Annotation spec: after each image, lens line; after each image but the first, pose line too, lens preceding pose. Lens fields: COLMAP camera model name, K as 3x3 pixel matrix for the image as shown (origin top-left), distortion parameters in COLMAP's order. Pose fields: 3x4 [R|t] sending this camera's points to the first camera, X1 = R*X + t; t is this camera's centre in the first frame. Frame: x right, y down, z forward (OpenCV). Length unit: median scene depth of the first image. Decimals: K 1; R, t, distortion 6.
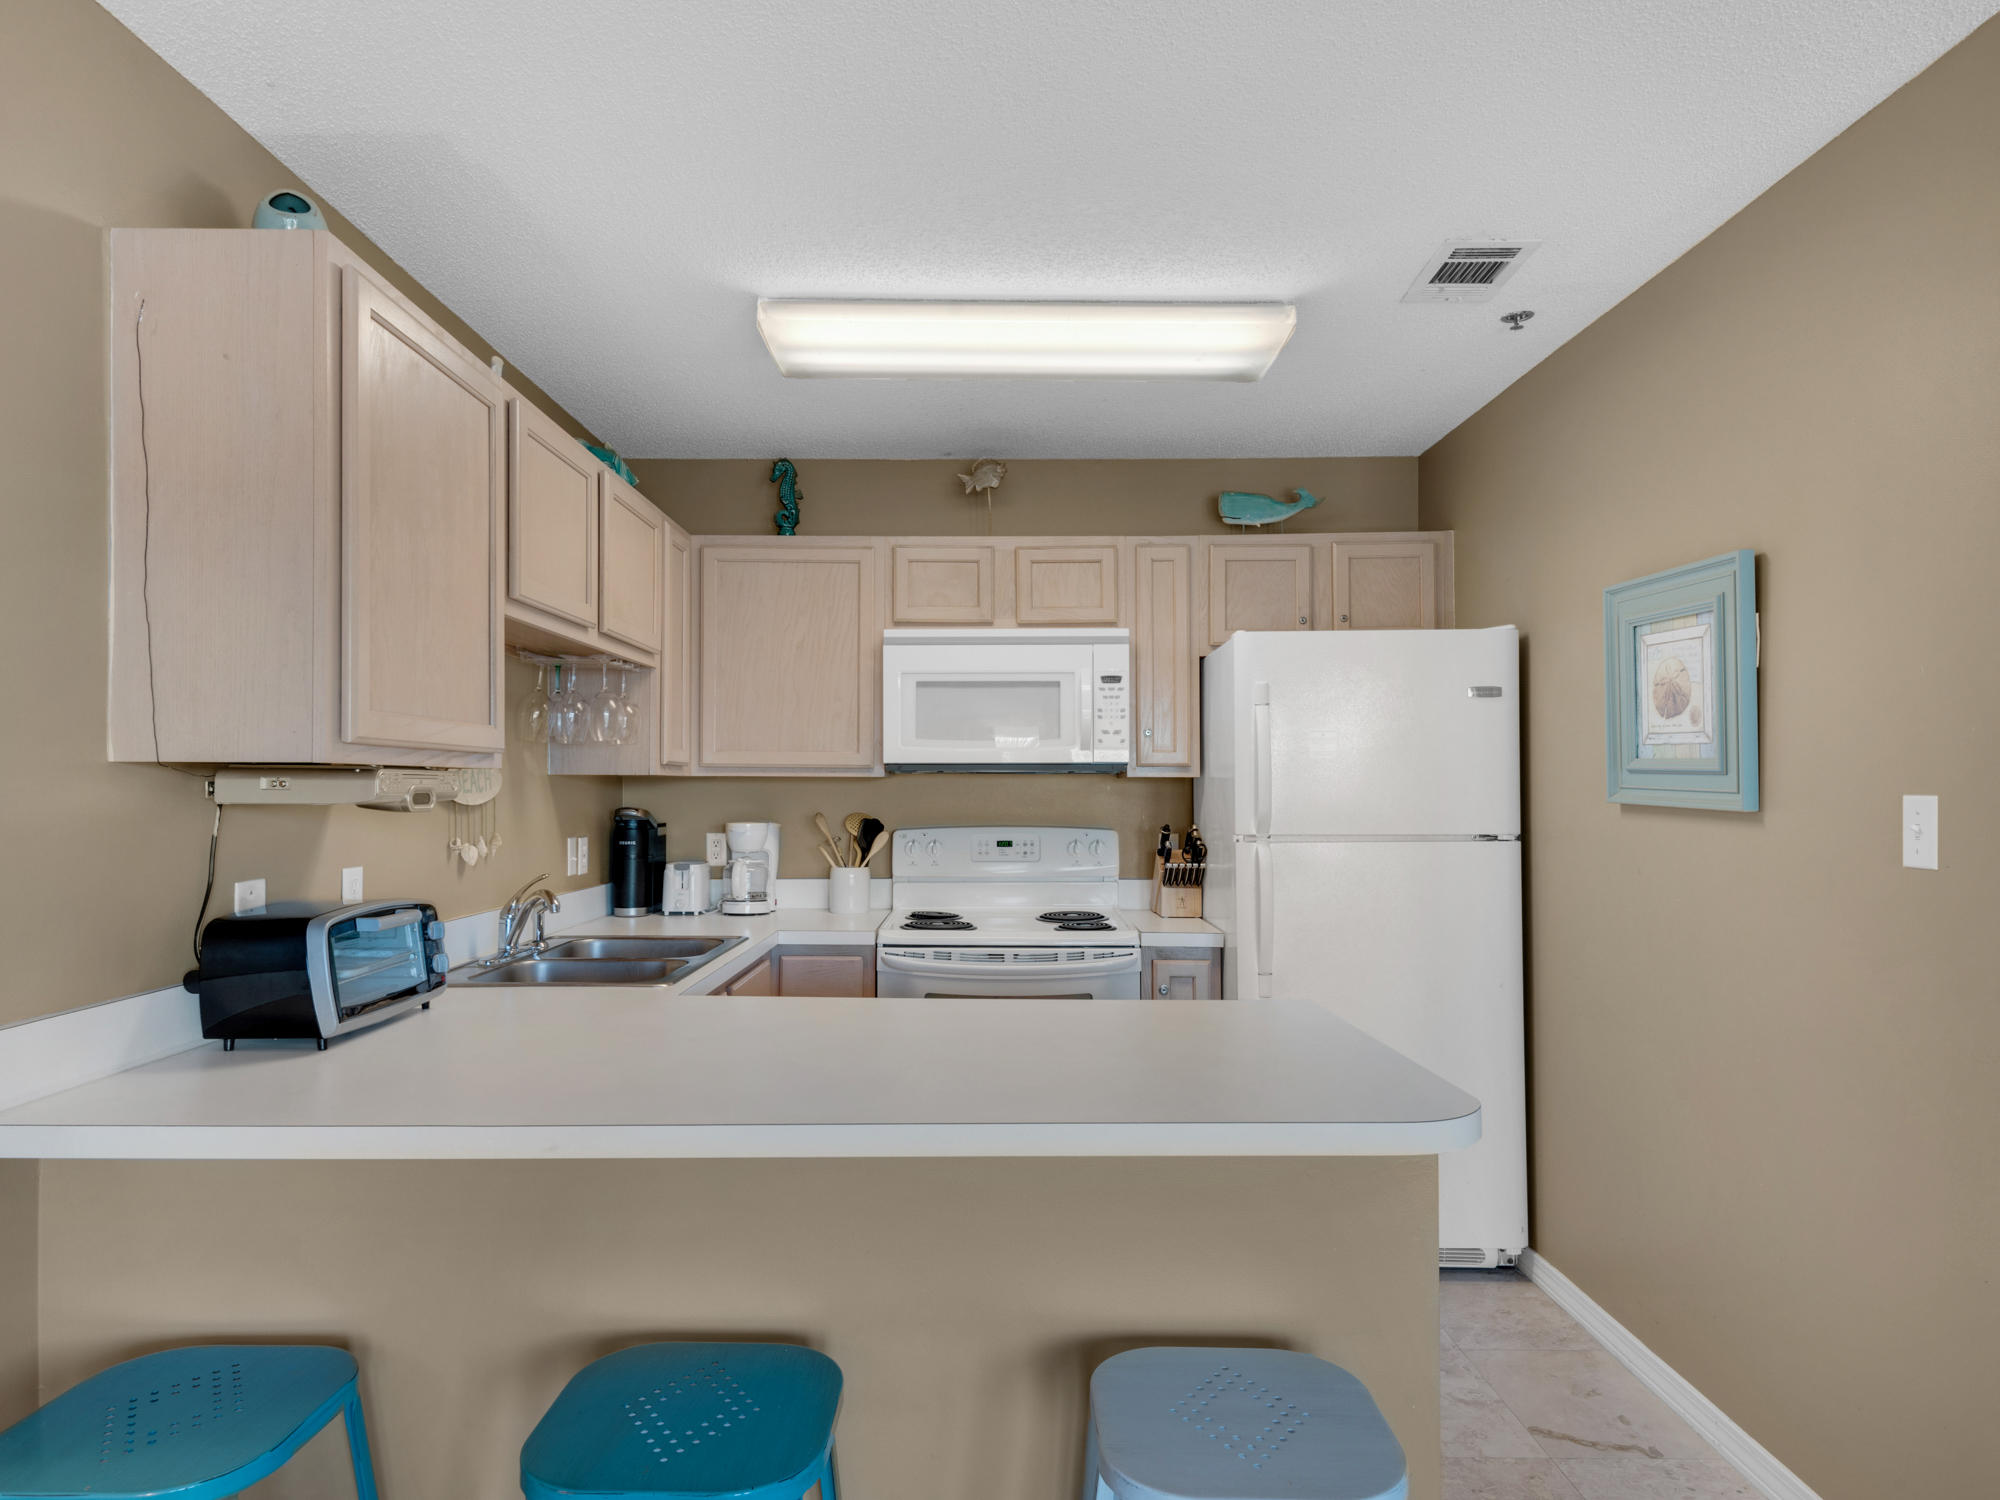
lens RADIAL K [[1178.5, 0, 991.2], [0, 1178.5, 778.9], [0, 0, 1]] dist [0.037783, -0.036343]
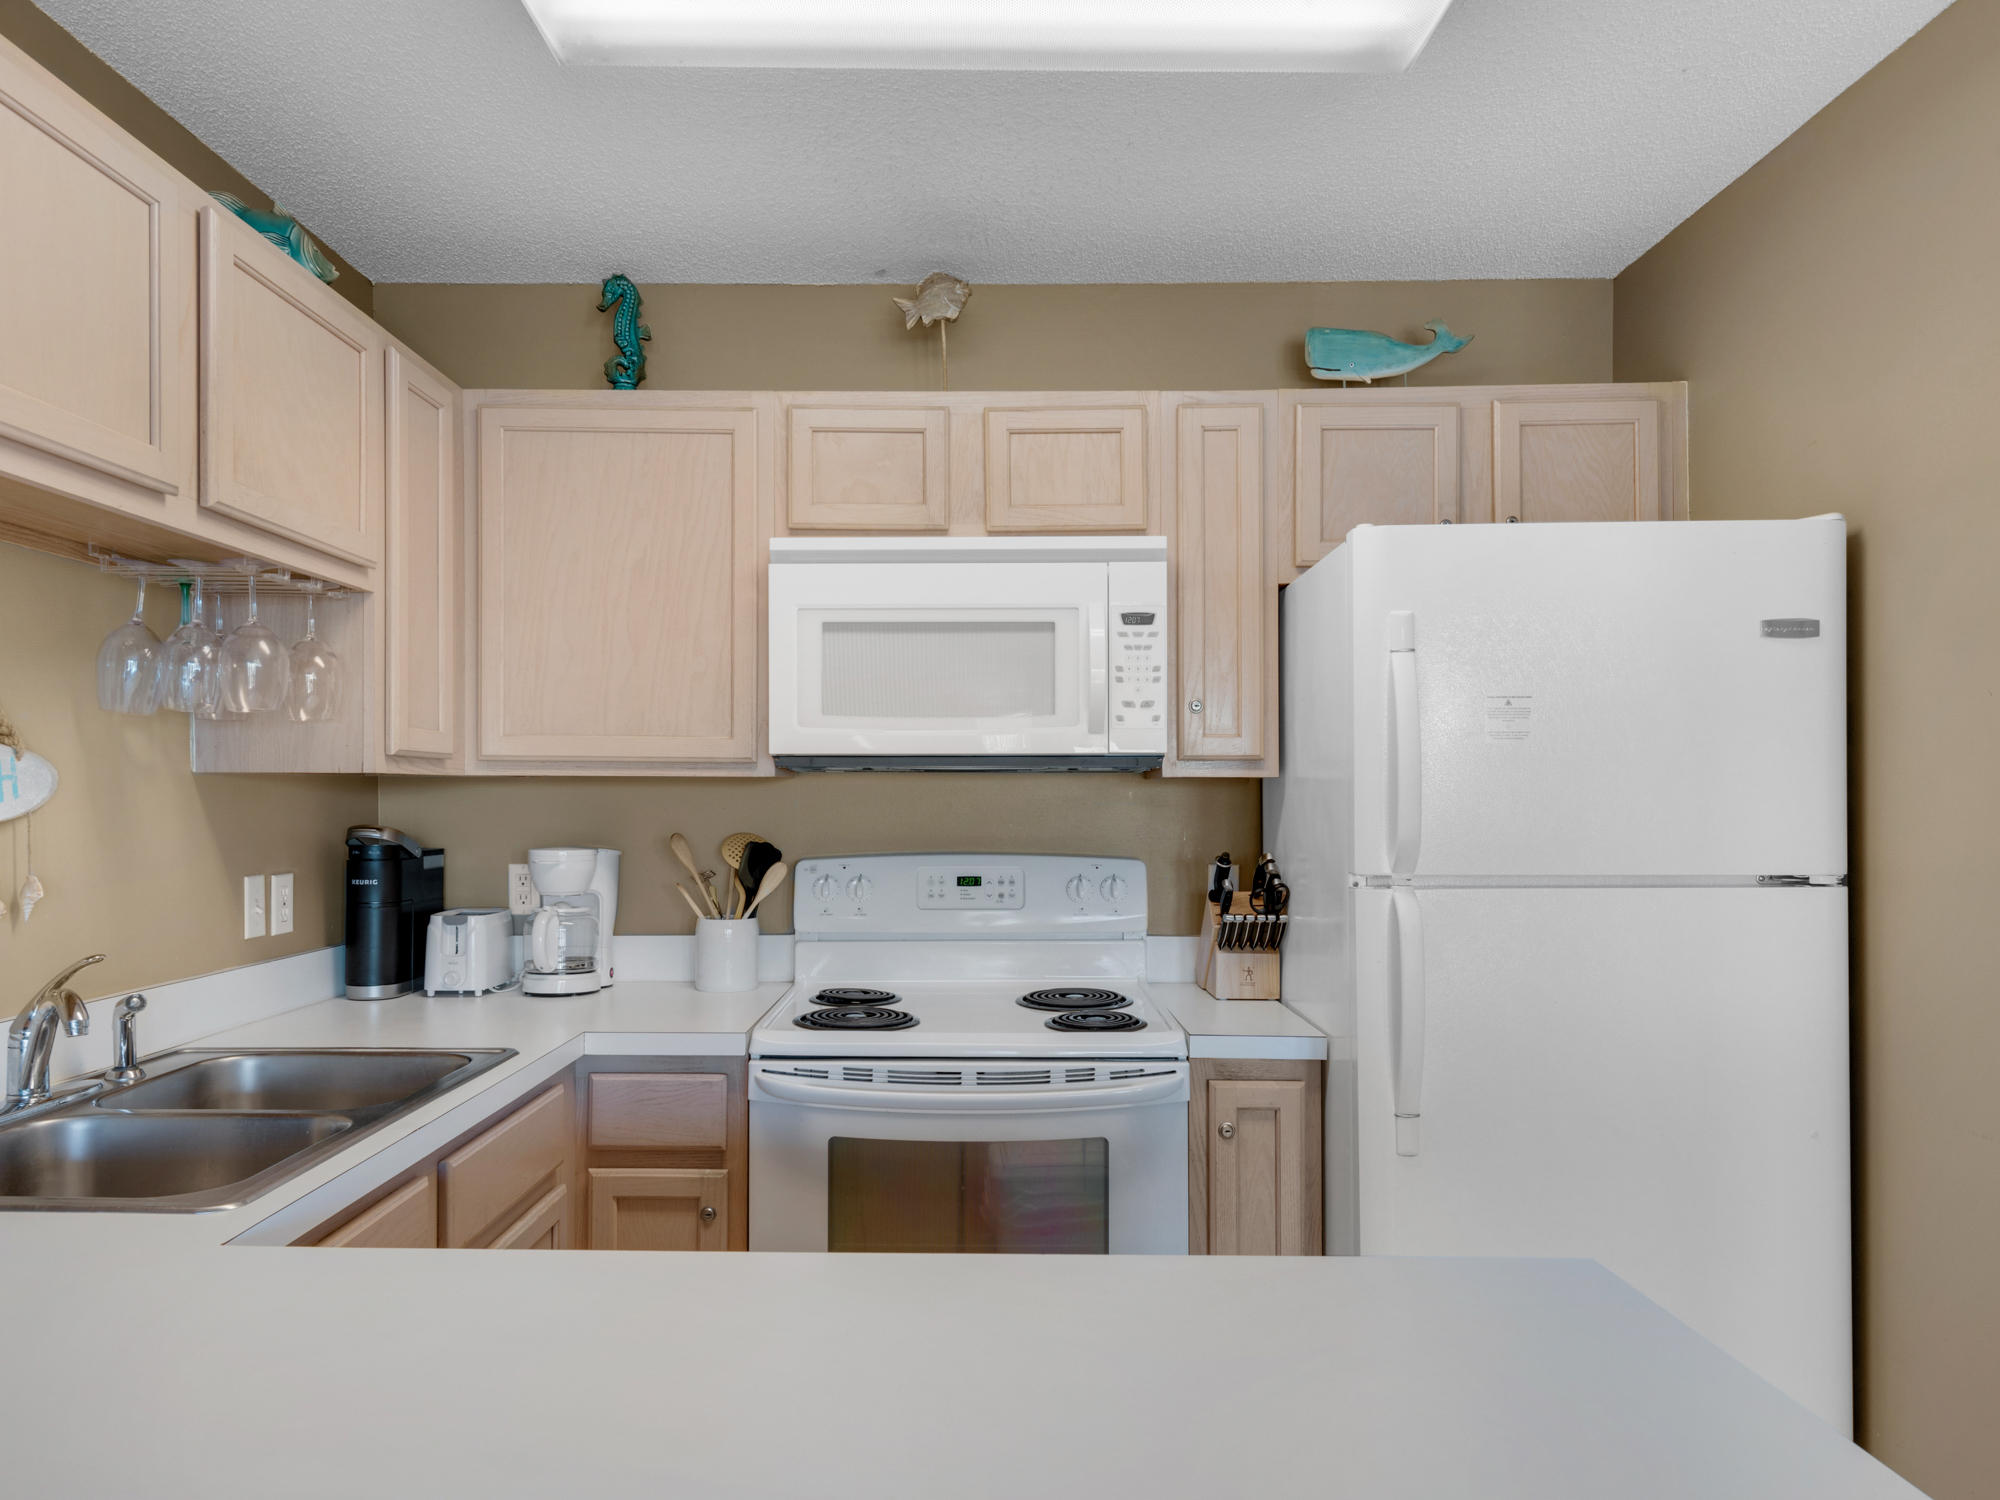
lens RADIAL K [[1306.3, 0, 993.6], [0, 1306.3, 788.9], [0, 0, 1]] dist [0.046654, -0.060924]
pose [[0.999974, 0.000076, 0.007275, 0.020798], [-0.000109, 0.999990, 0.004504, 0.001609], [-0.007274, -0.004504, 0.999963, 0.307299]]
